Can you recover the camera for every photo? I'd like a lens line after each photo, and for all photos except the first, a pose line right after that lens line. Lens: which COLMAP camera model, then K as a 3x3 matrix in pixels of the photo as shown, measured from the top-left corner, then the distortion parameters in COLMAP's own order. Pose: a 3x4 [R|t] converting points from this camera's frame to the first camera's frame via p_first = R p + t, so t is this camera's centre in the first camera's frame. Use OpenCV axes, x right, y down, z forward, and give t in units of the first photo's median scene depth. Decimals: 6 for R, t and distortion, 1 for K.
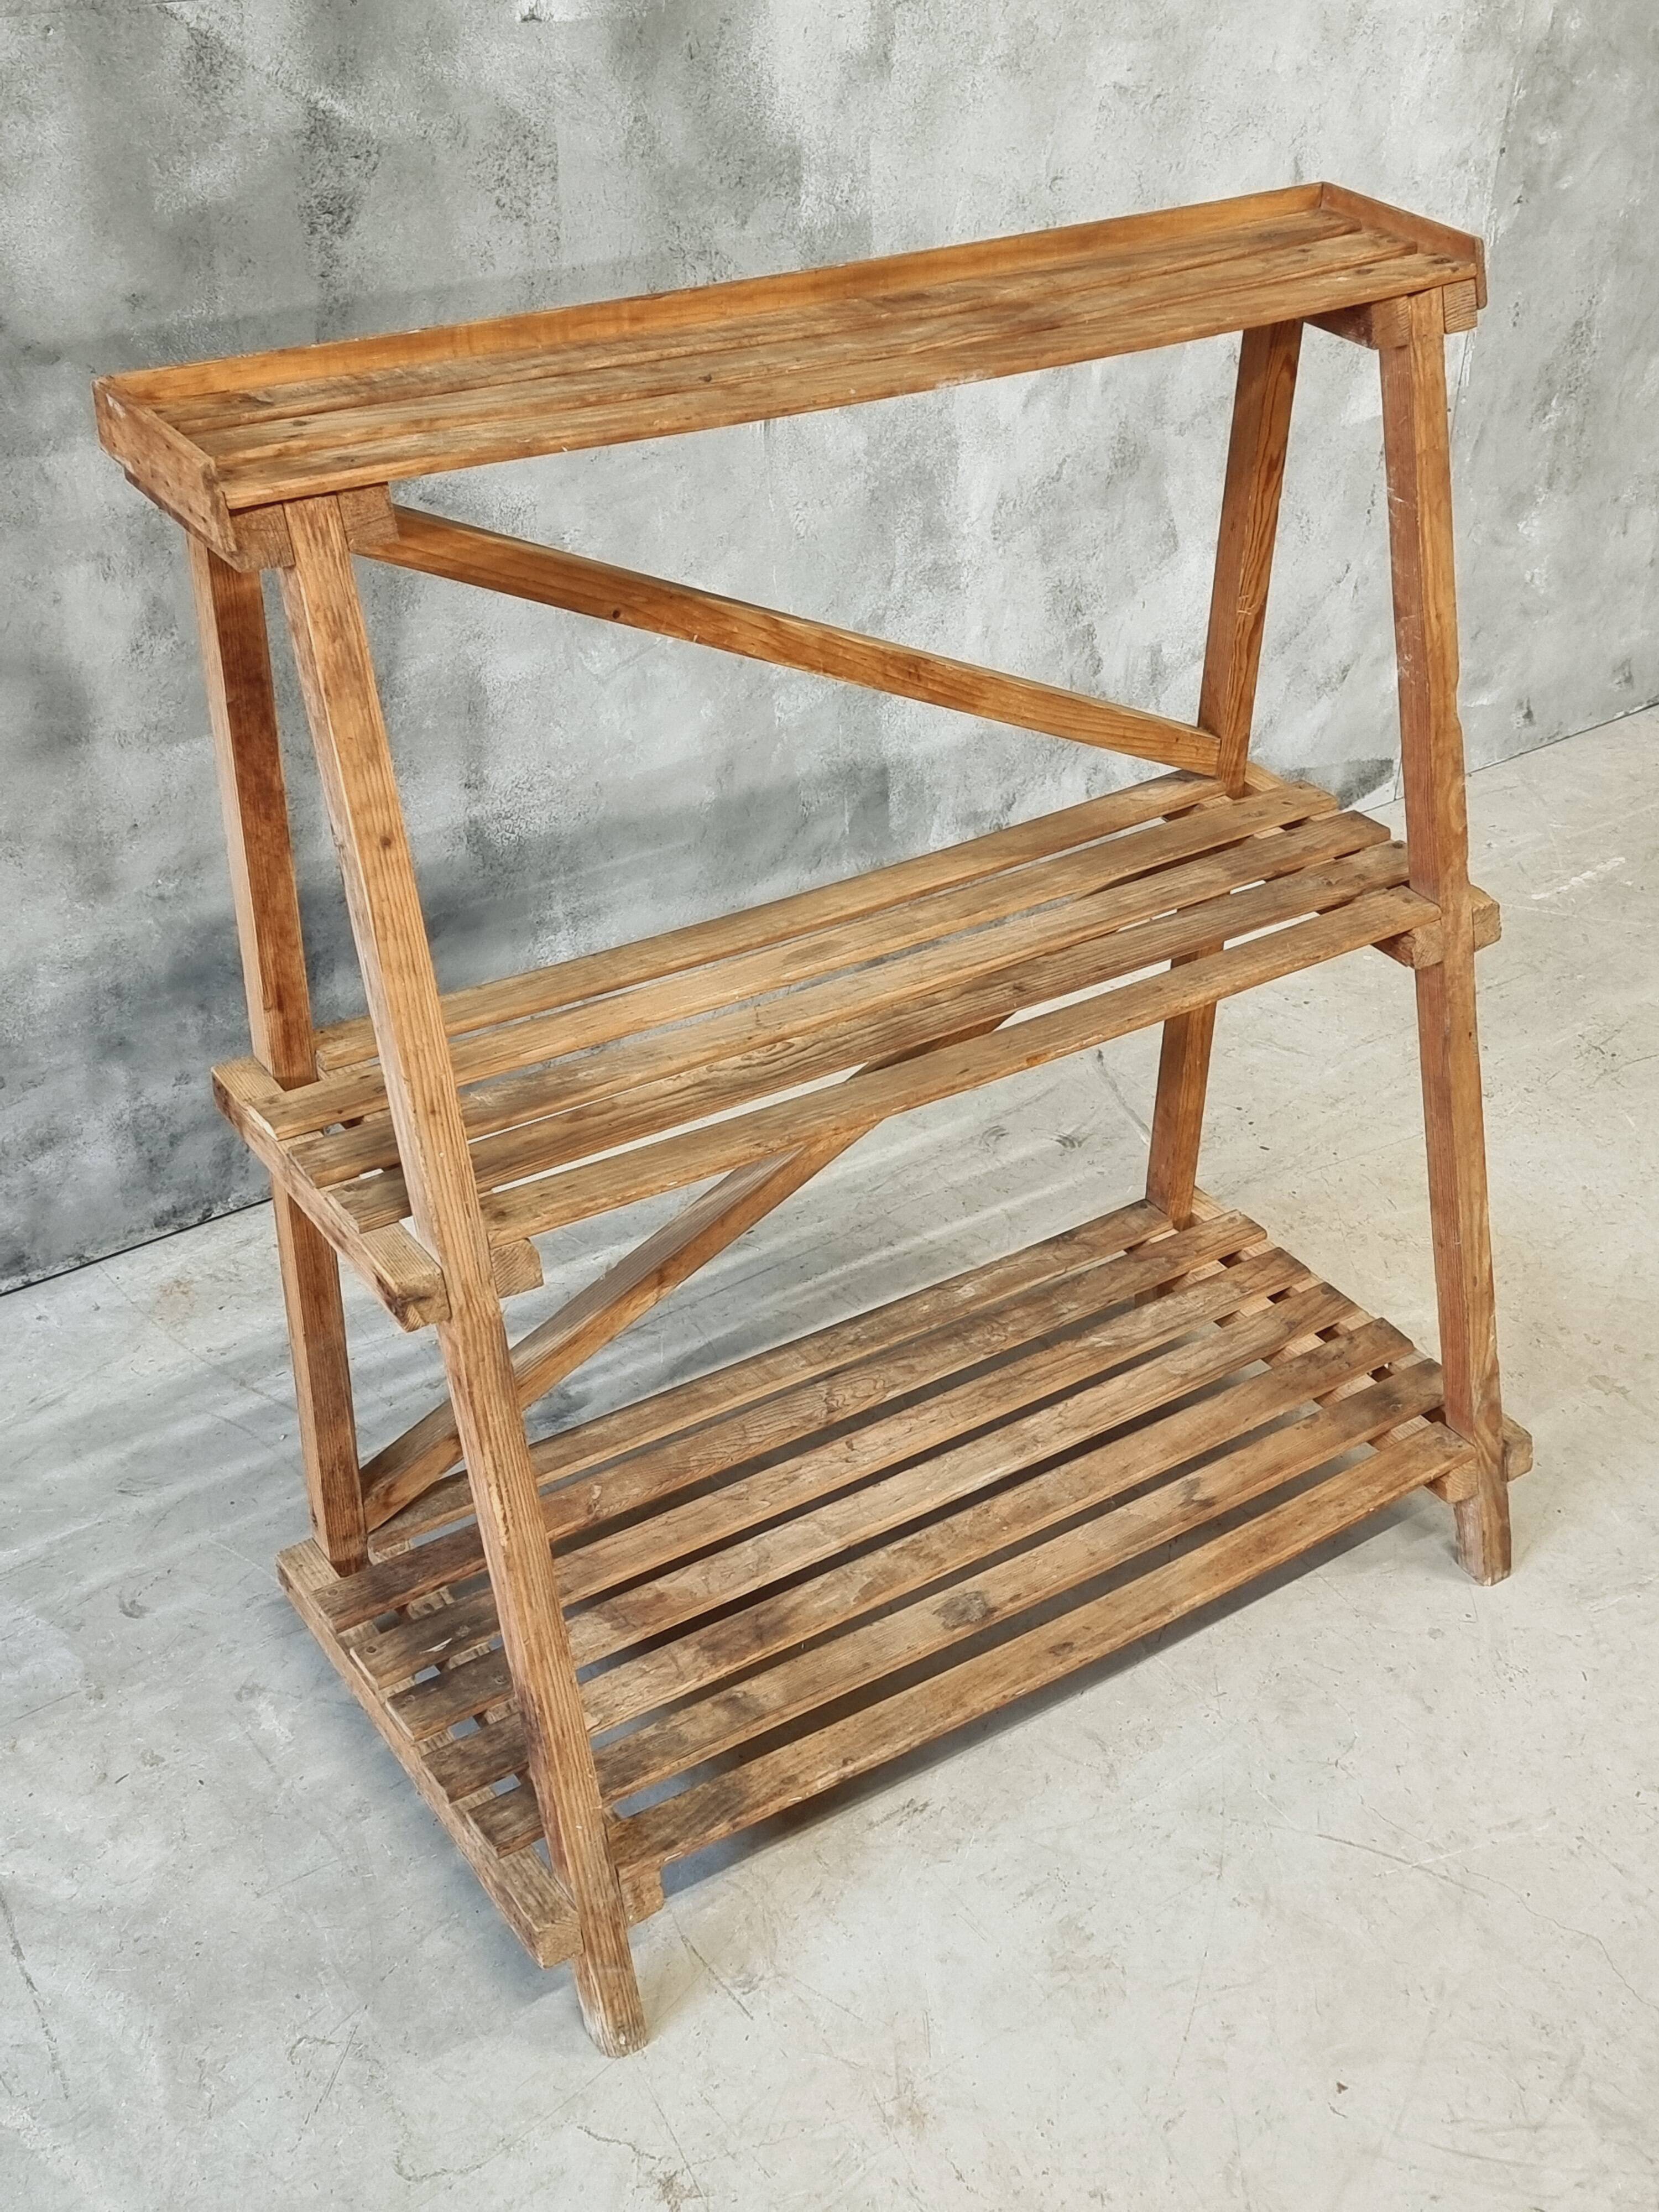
lens RADIAL K [[2520.9, 0, 807.9], [0, 2520.9, 1160.5], [0, 0, 1]] dist [0.072877, 0.000000]
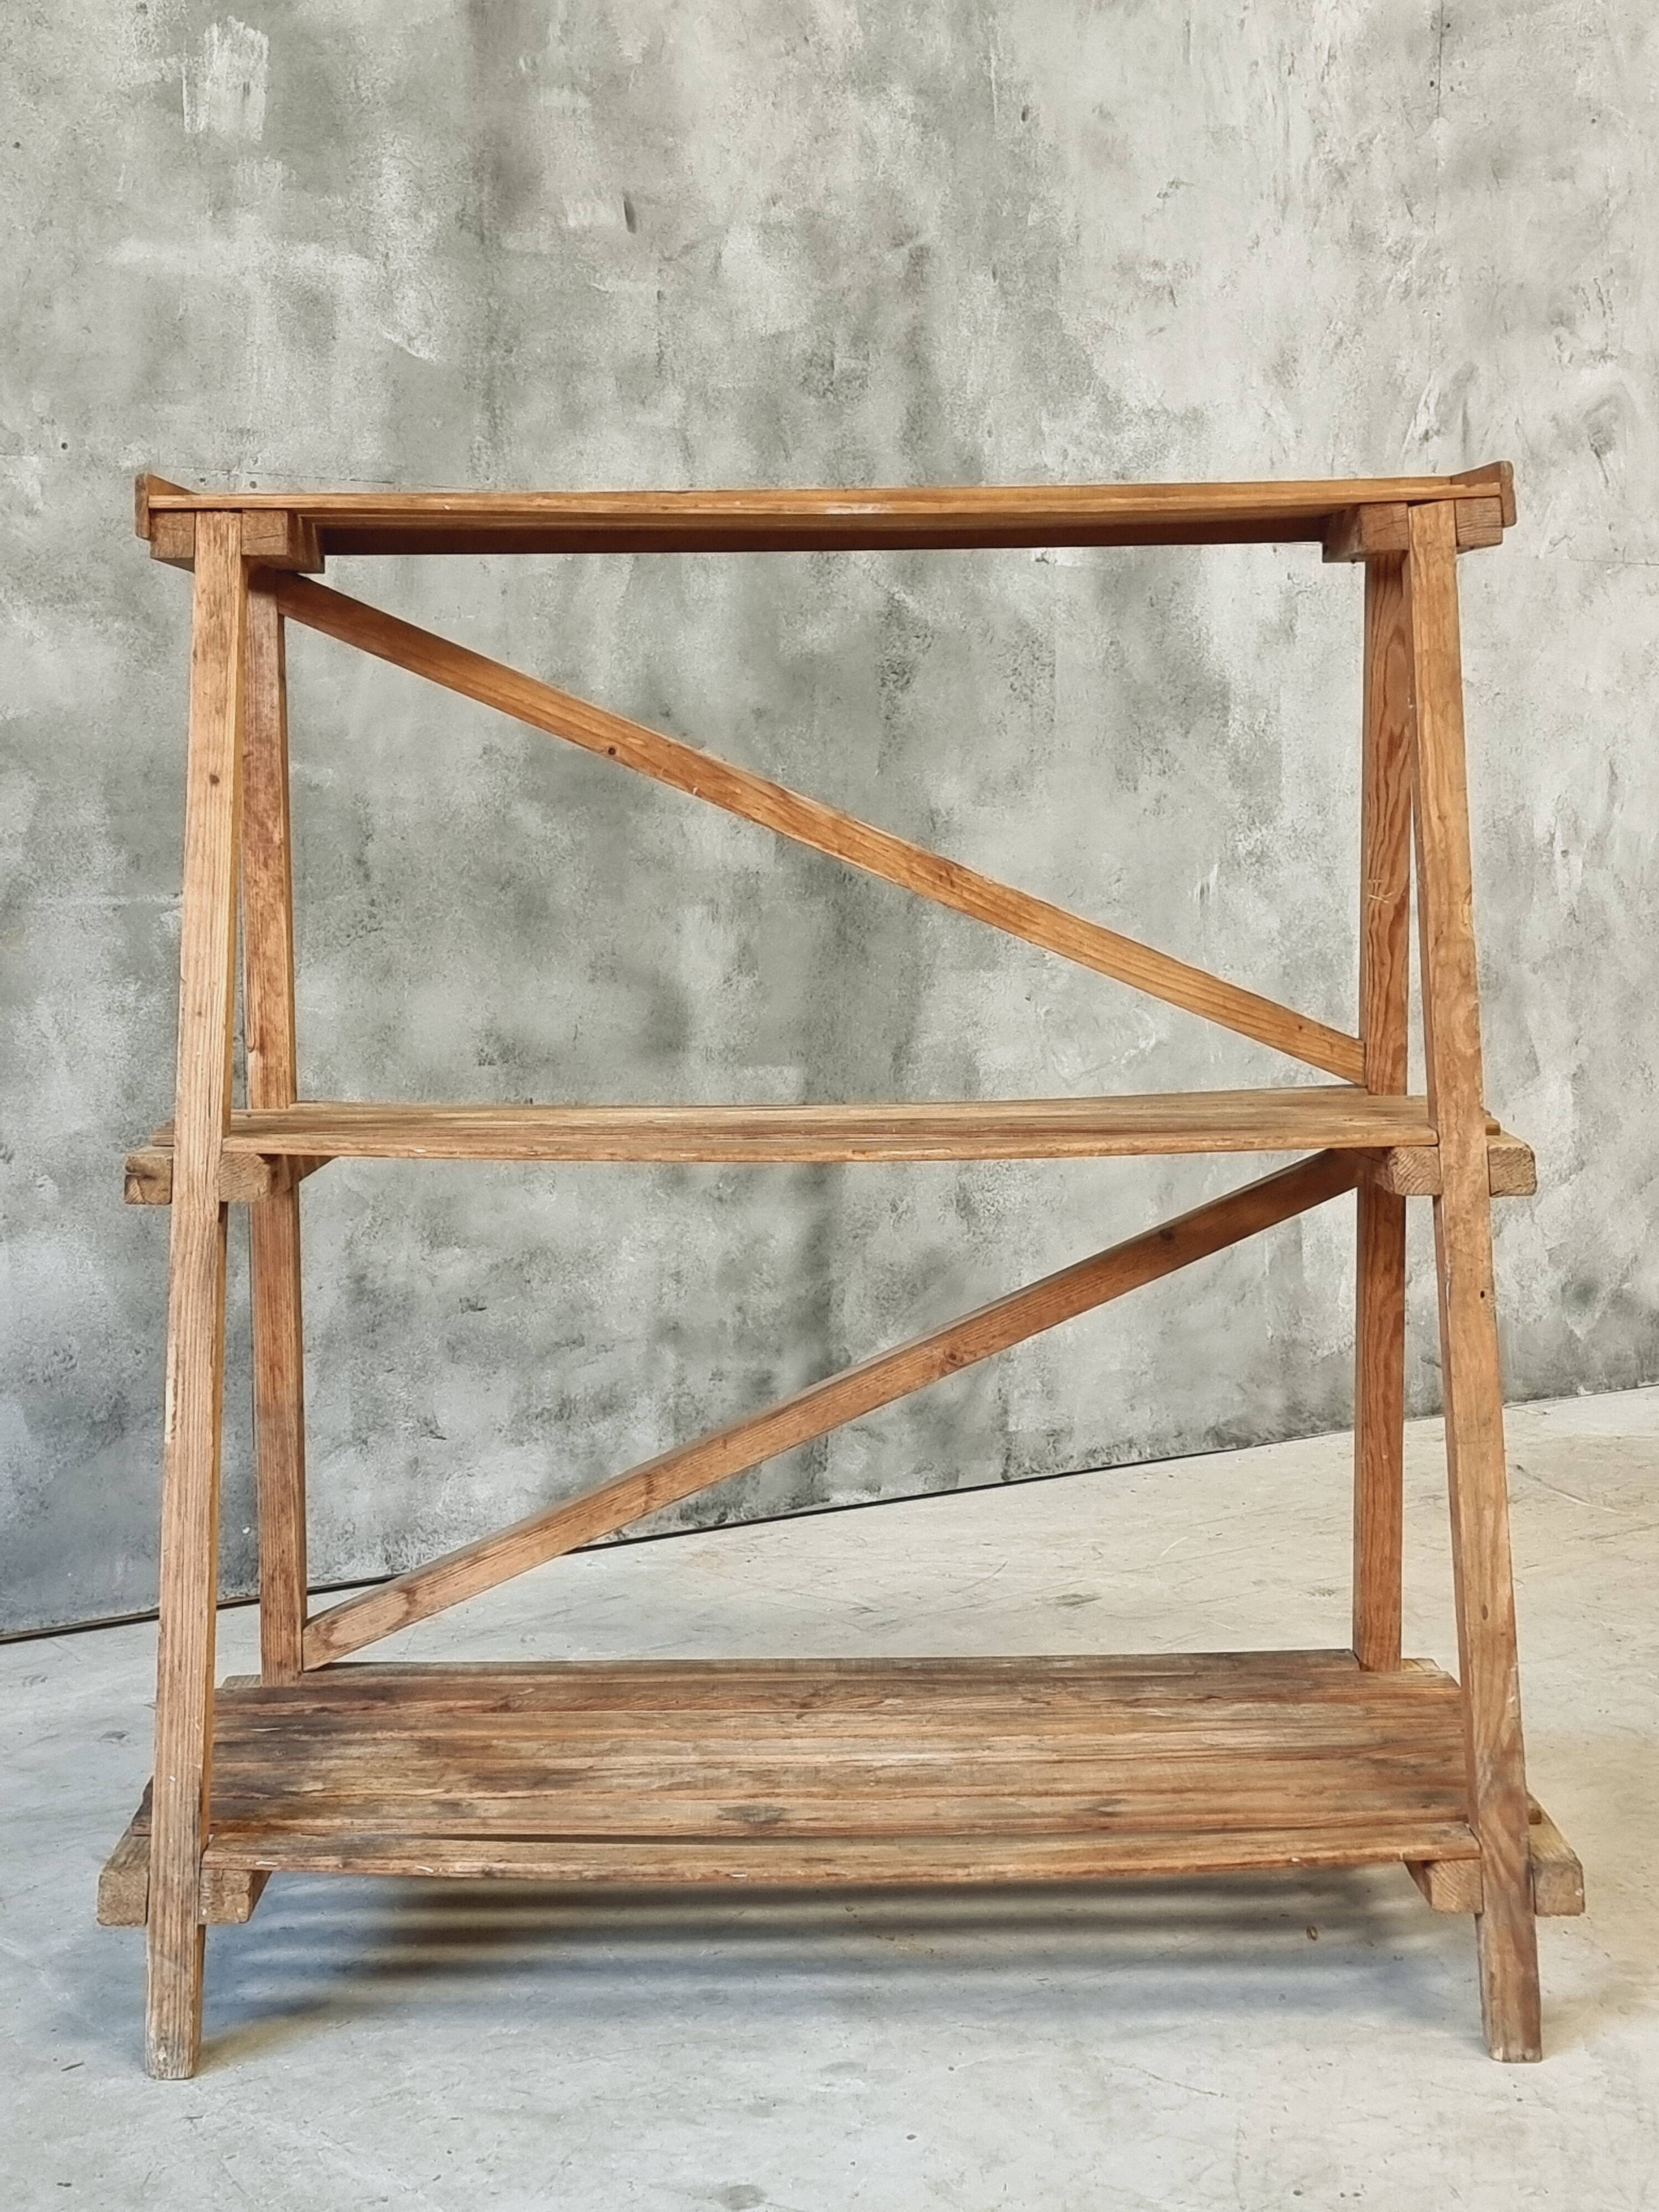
lens RADIAL K [[2957.6, 0, 804.7], [0, 2957.6, 1156.2], [0, 0, 1]] dist [0.092398, 0.000000]
pose [[0.998641, -0.011869, -0.050738, -0.152384], [-0.012710, 0.888815, -0.458090, 0.534548], [0.050534, 0.458113, 0.887456, -0.244411]]
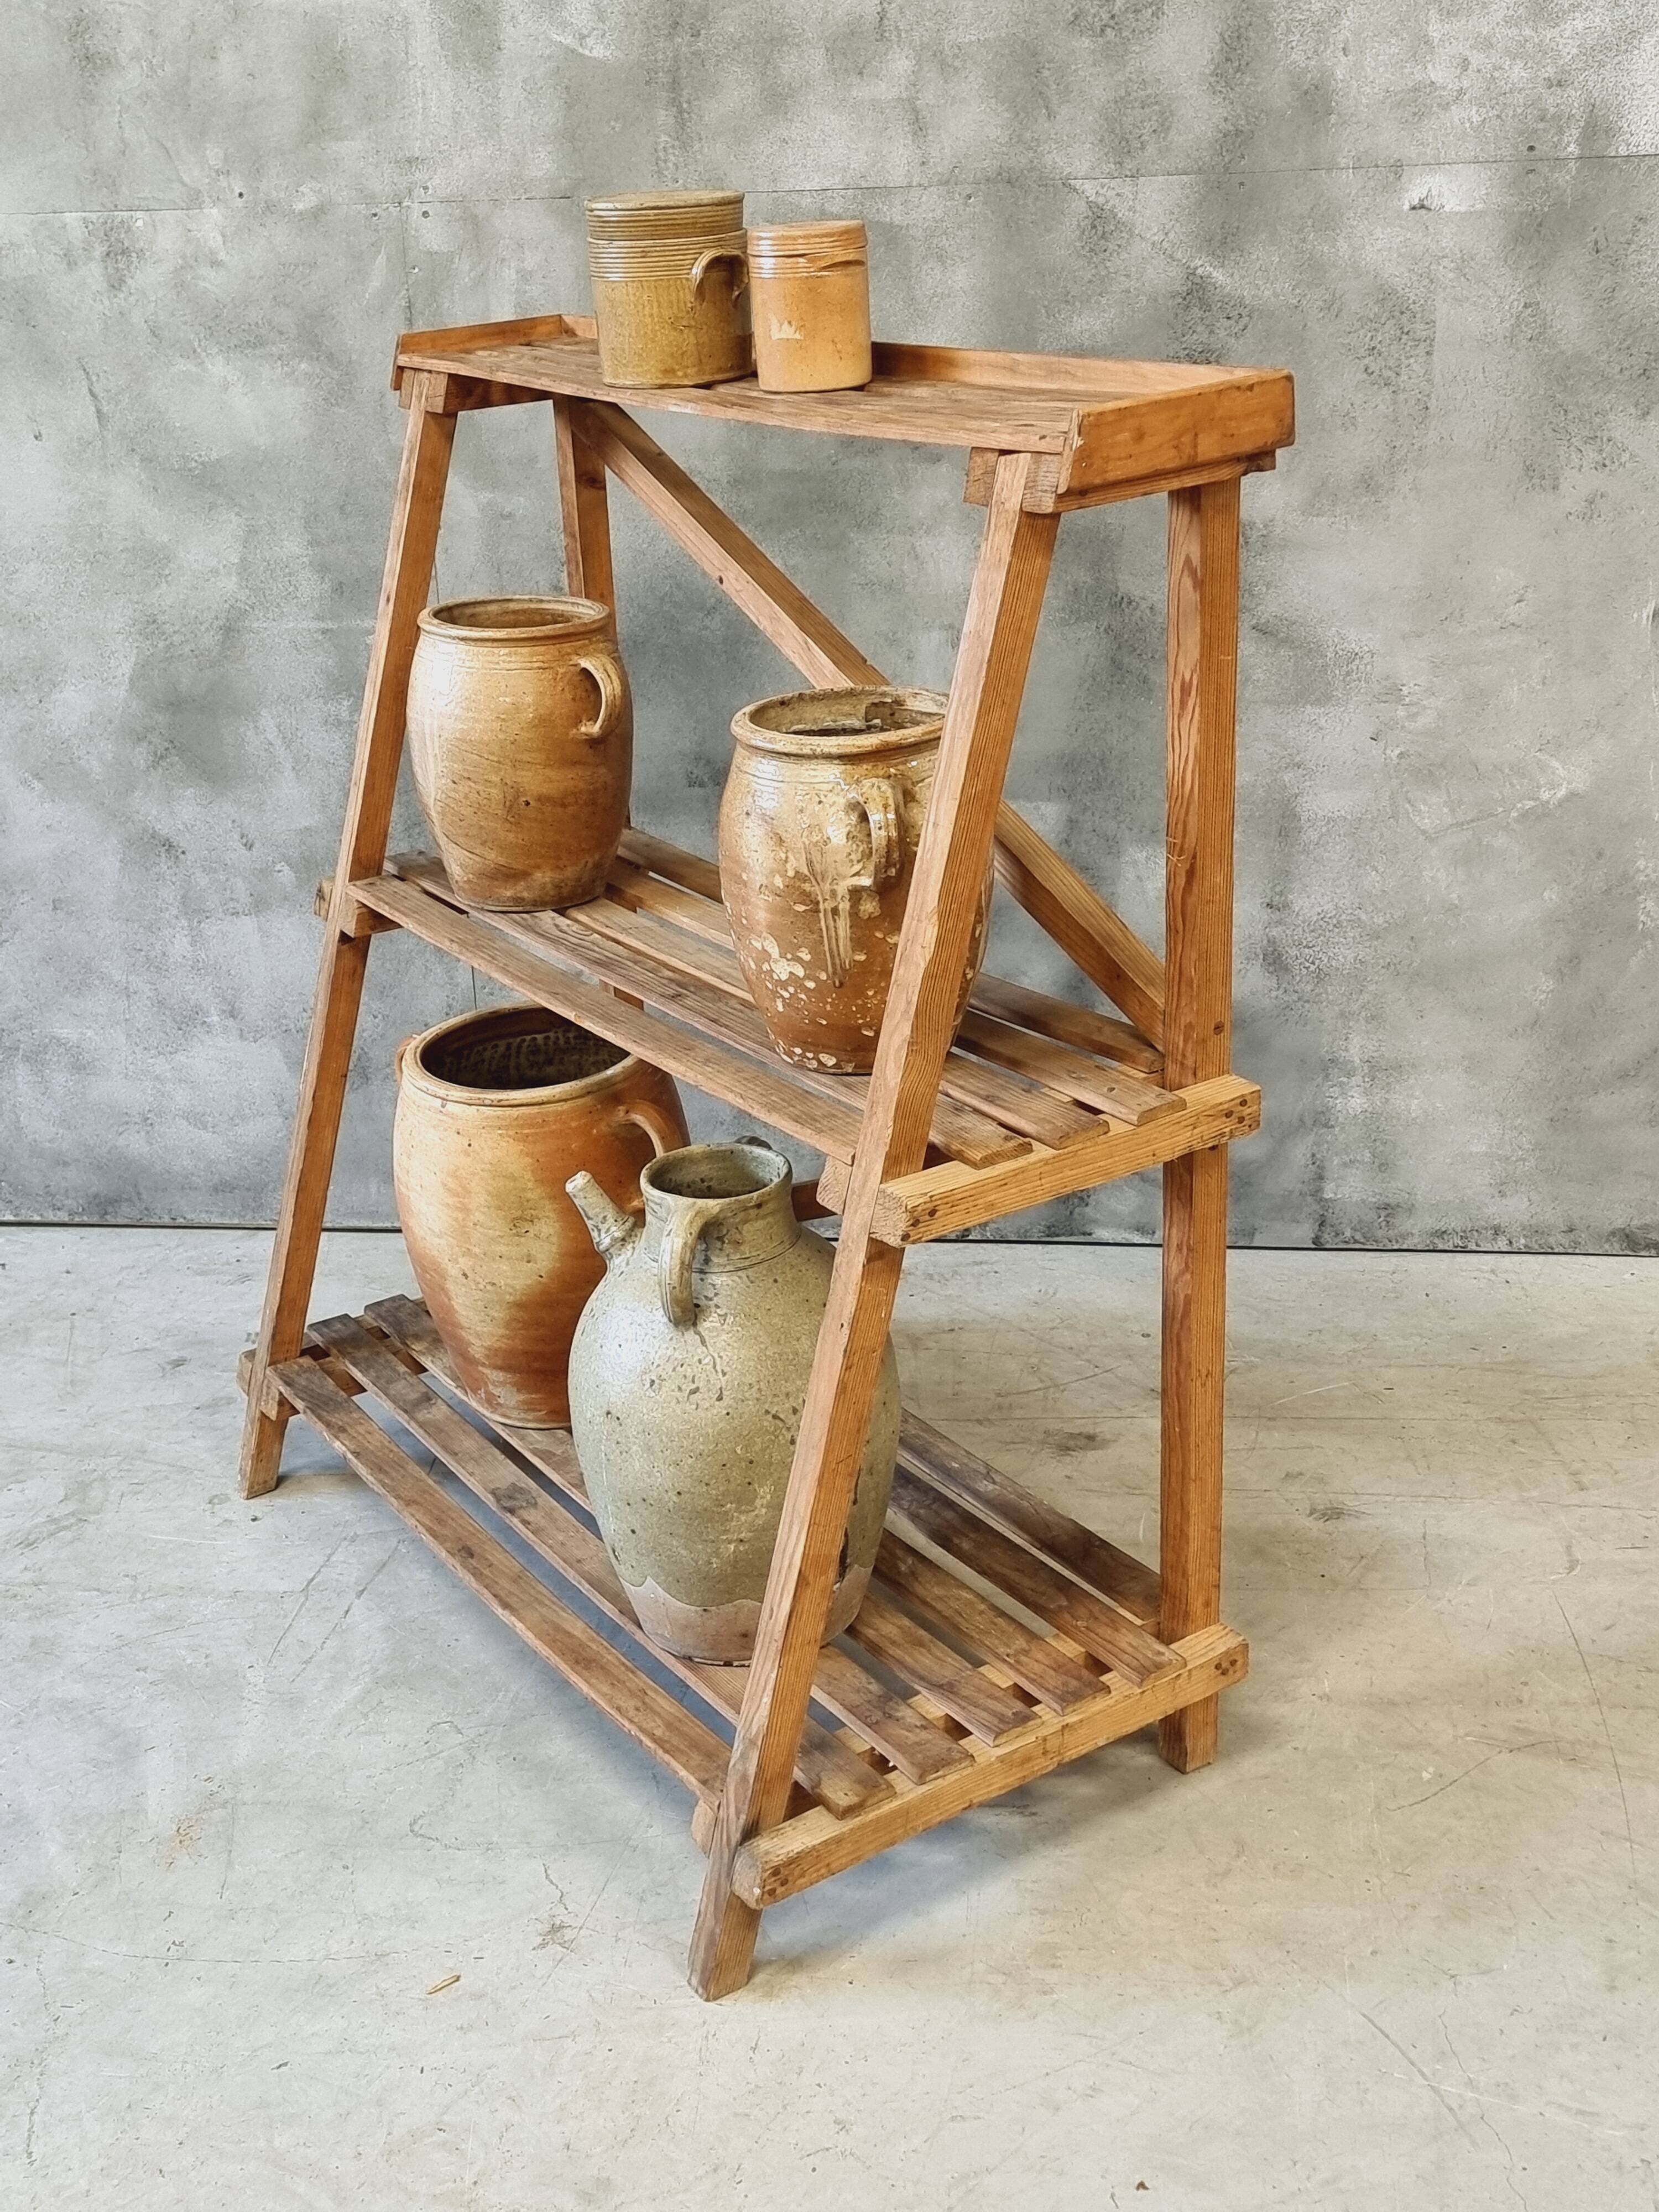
lens RADIAL K [[2520.9, 0, 802.7], [0, 2520.9, 1135.2], [0, 0, 1]] dist [0.072877, 0.000000]
pose [[0.728135, 0.218054, -0.649824, 0.484390], [-0.337638, 0.939153, -0.063187, 0.085209], [0.596506, 0.265414, 0.757454, 0.110513]]
